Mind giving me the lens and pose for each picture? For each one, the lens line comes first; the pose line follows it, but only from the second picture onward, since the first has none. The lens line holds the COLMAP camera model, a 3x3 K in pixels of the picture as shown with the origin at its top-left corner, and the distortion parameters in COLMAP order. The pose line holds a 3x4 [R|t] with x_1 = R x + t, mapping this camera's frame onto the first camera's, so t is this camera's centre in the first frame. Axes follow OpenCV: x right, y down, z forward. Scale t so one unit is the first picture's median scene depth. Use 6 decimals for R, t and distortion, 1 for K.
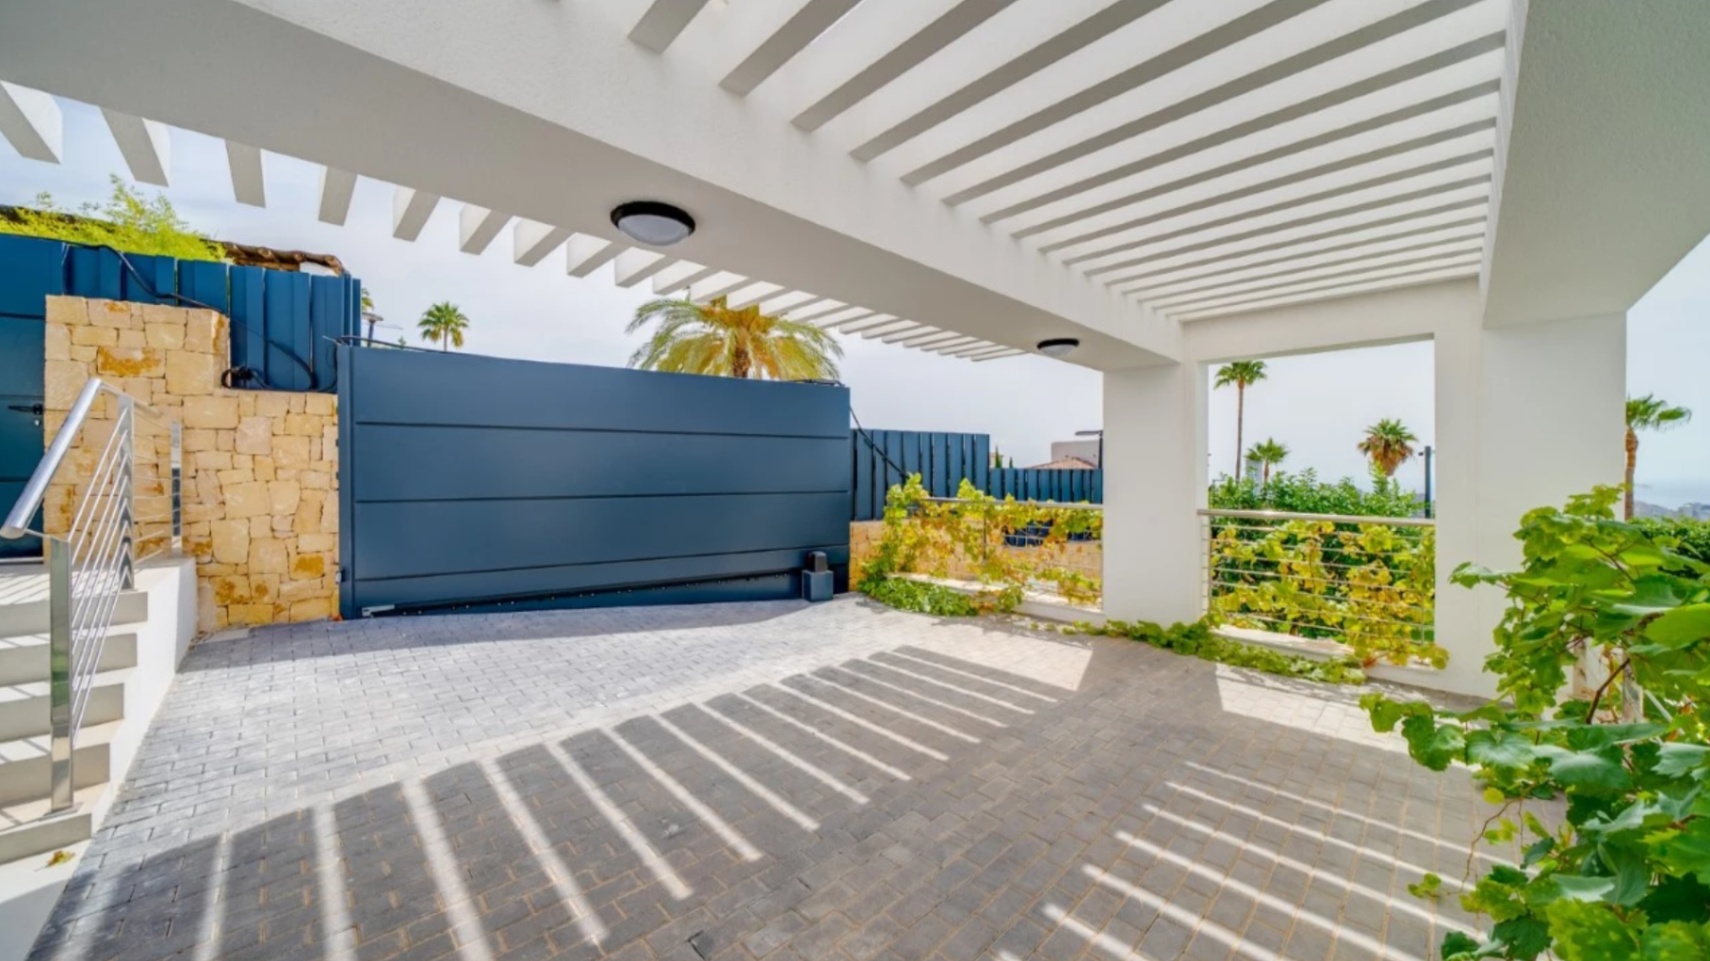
lens RADIAL K [[581.2, 0, 843.6], [0, 581.2, 470.4], [0, 0, 1]] dist [0.000061, -0.000301]
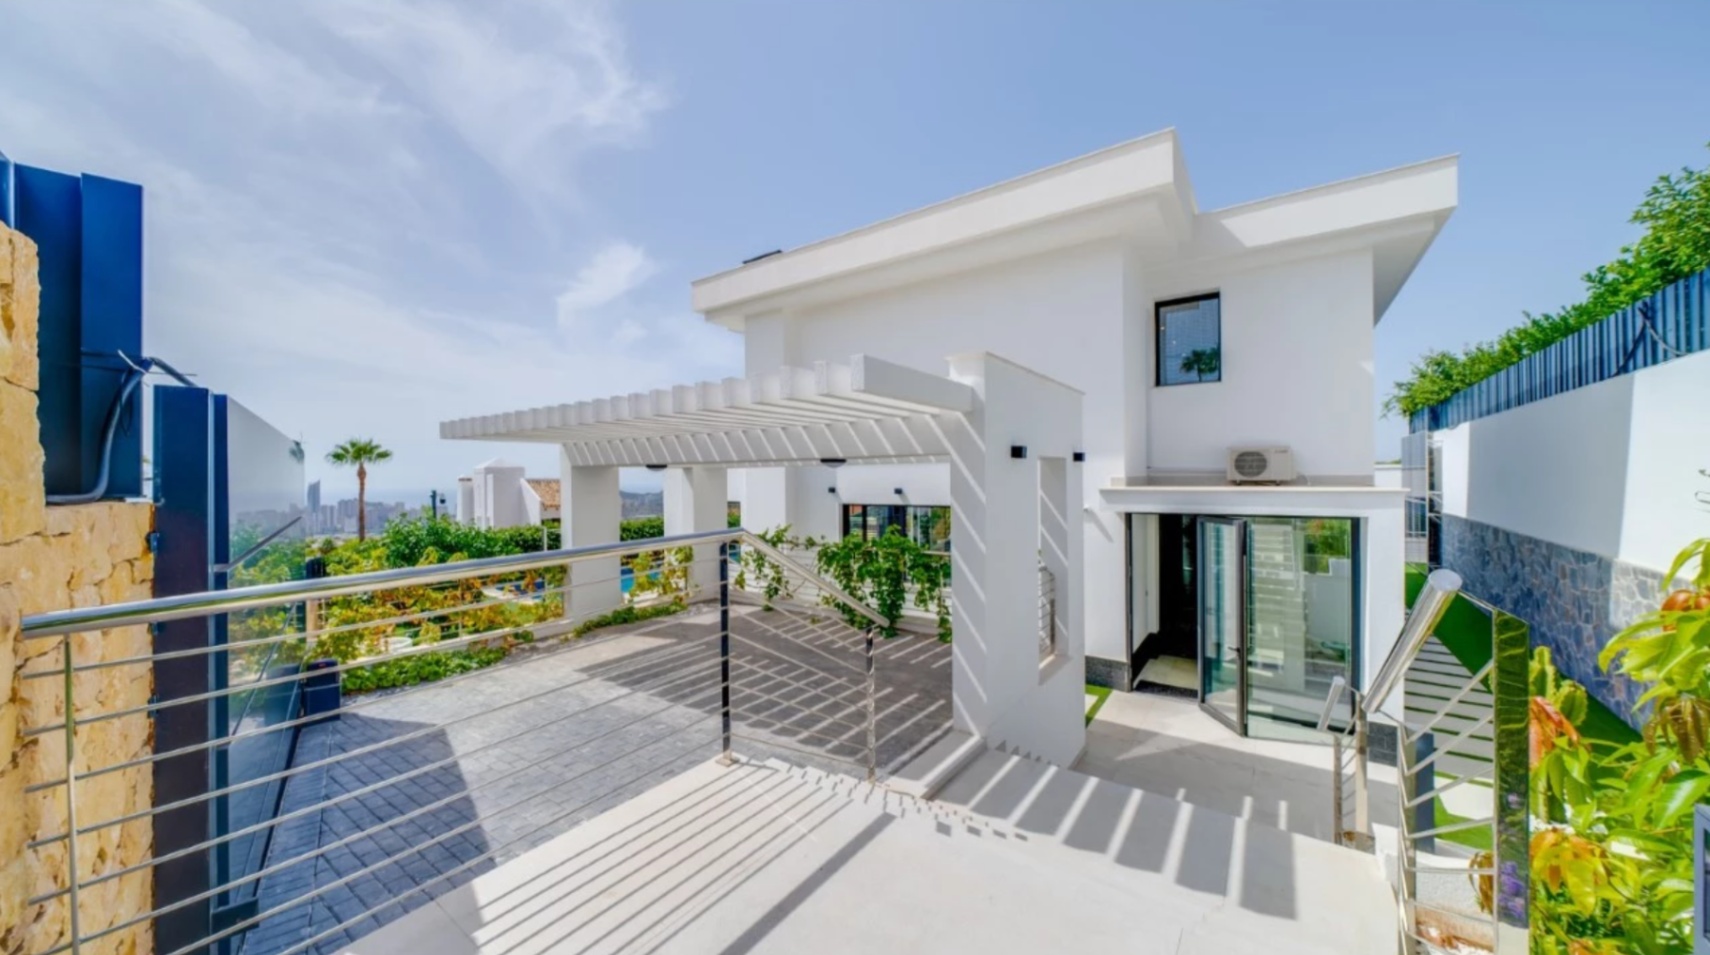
lens RADIAL K [[578.5, 0, 846.0], [0, 578.5, 480.0], [0, 0, 1]] dist [-0.004282, -0.000010]
pose [[-0.174663, 0.001061, 0.984628, -0.218224], [0.007996, 0.999968, 0.000341, -0.022763], [-0.984596, 0.007933, -0.174666, 0.099558]]
